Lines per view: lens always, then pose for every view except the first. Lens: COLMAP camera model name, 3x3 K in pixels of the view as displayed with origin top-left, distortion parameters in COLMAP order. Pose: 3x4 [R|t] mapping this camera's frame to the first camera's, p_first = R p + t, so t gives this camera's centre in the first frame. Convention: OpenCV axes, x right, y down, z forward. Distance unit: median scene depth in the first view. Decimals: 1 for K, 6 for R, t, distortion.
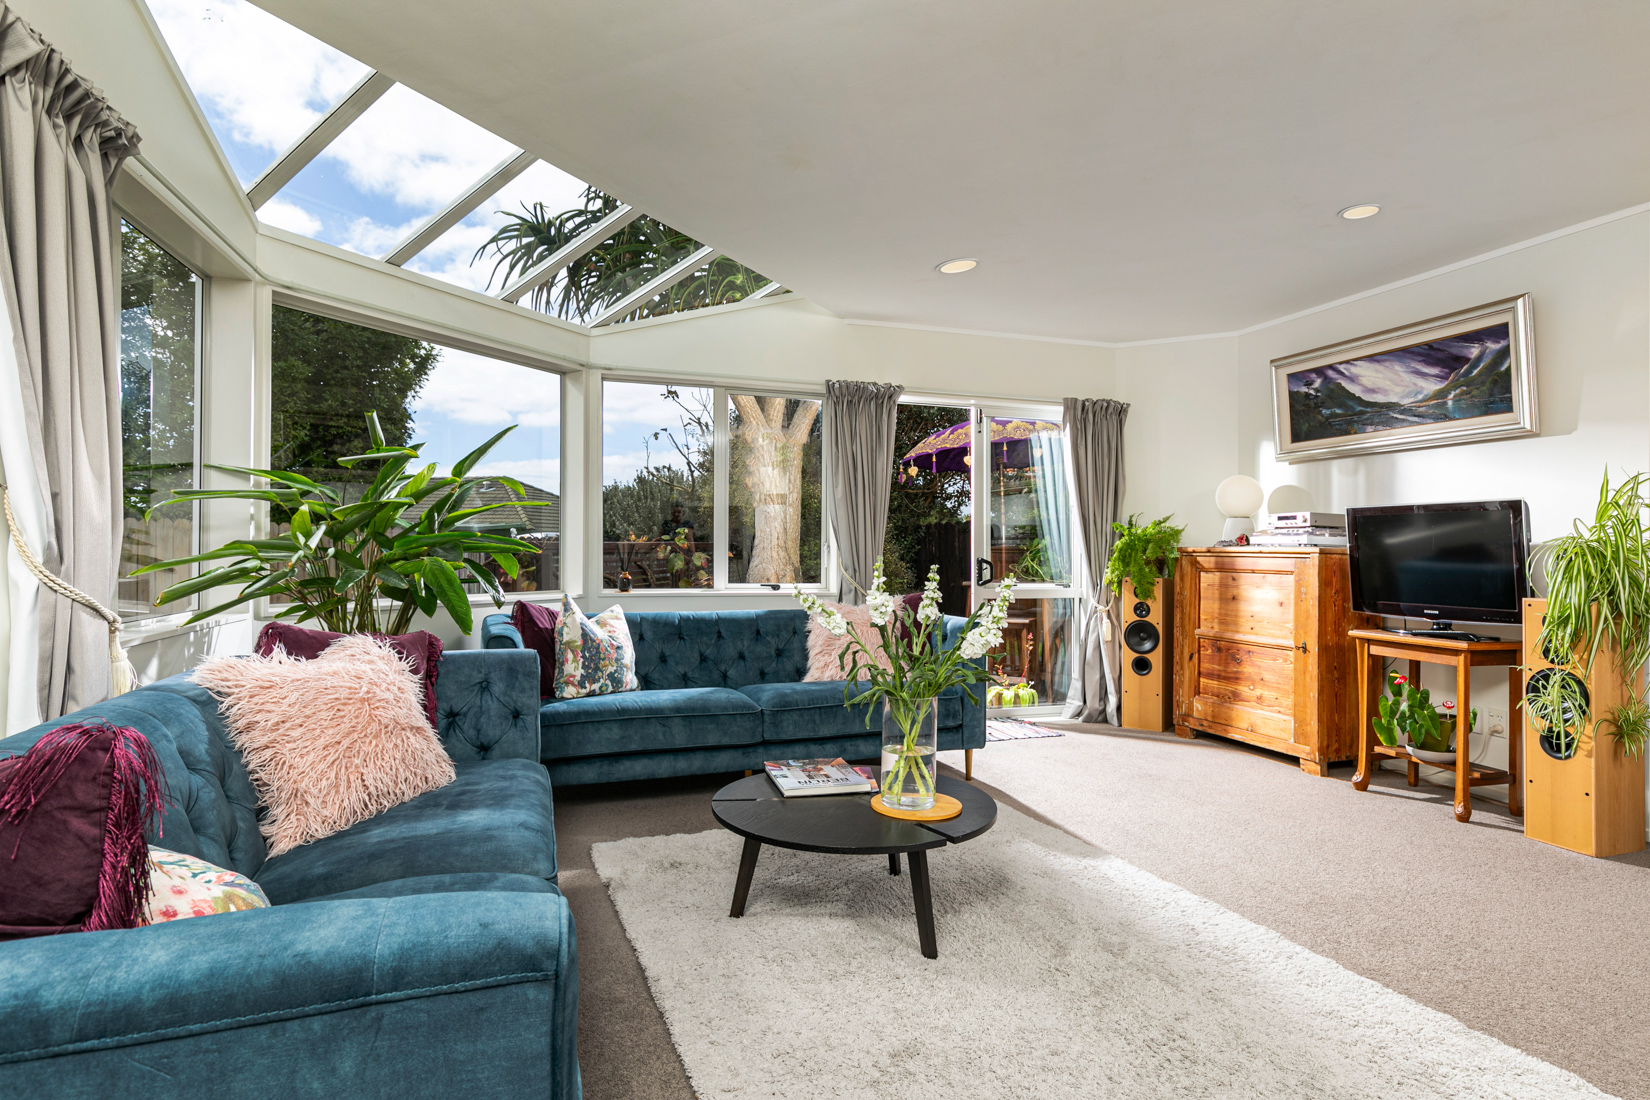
lens RADIAL K [[905.5, 0, 828.6], [0, 905.5, 575.5], [0, 0, 1]] dist [-0.003551, 0.000192]
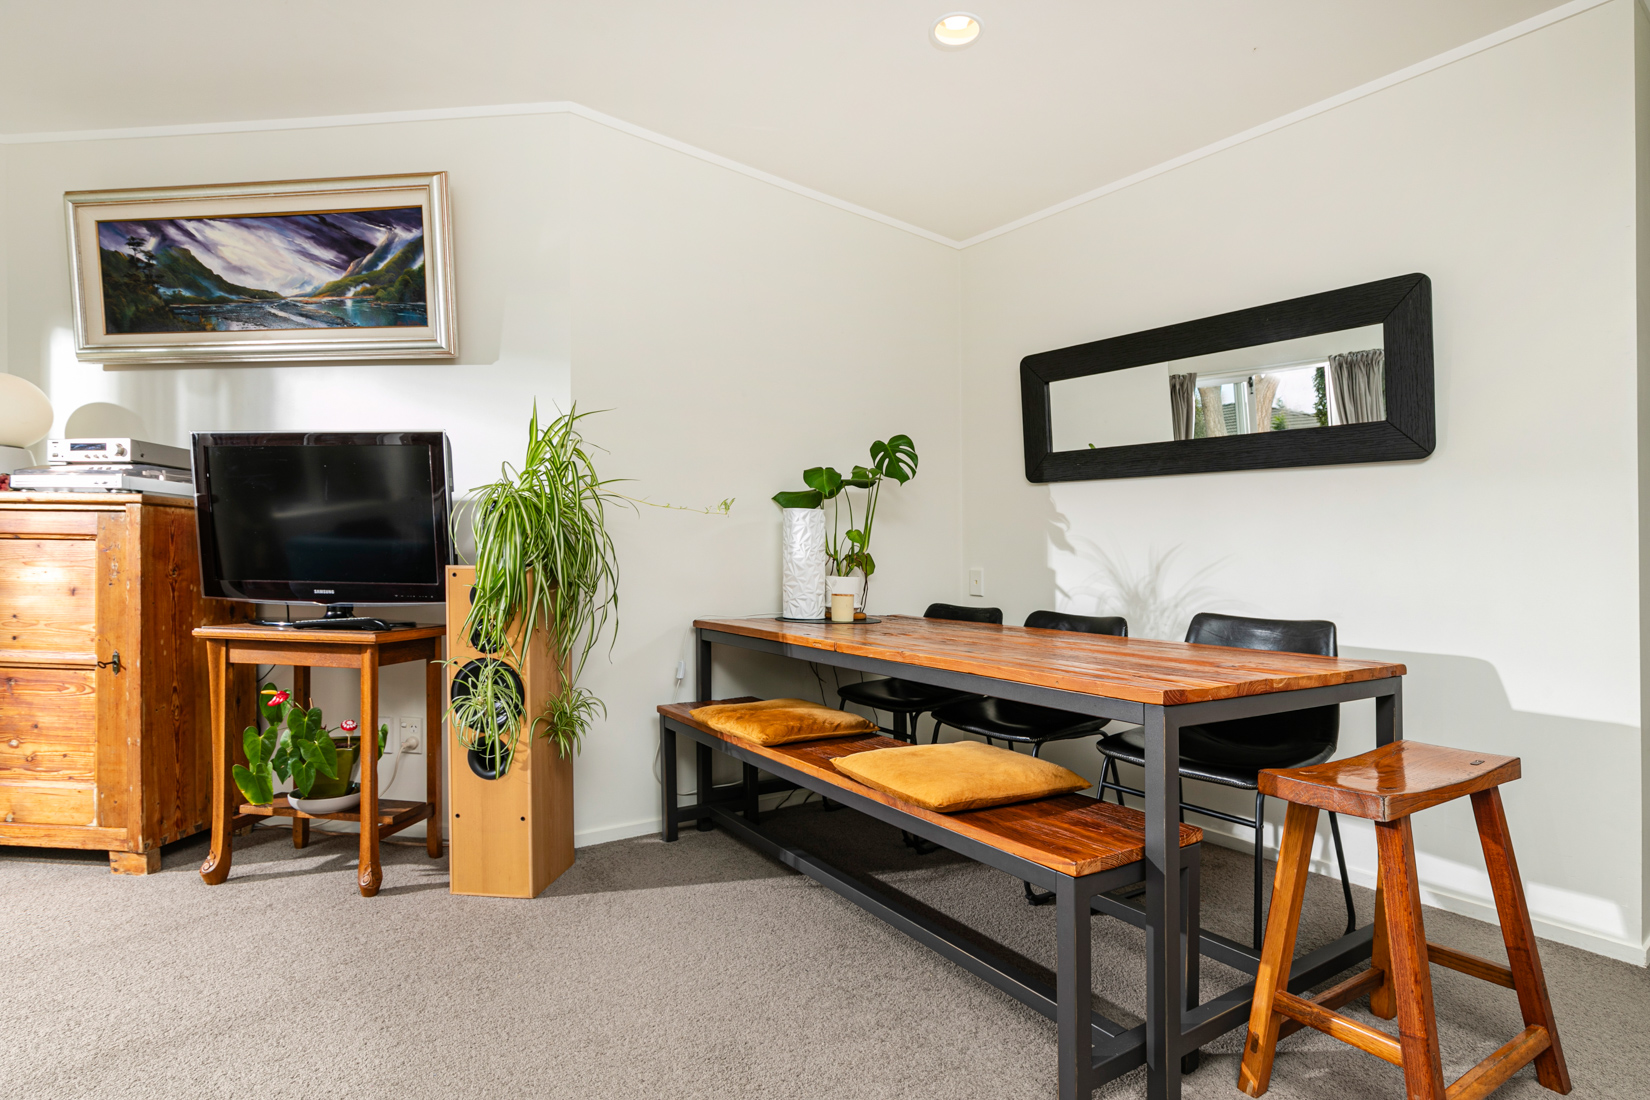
lens RADIAL K [[819.2, 0, 825.0], [0, 819.2, 550.0], [0, 0, 1]] dist [-0.001917, 0.000072]
pose [[0.427478, 0.010072, 0.903969, 0.260371], [0.016741, 0.999678, -0.019055, 0.025936], [-0.903871, 0.023279, 0.427172, 0.380632]]
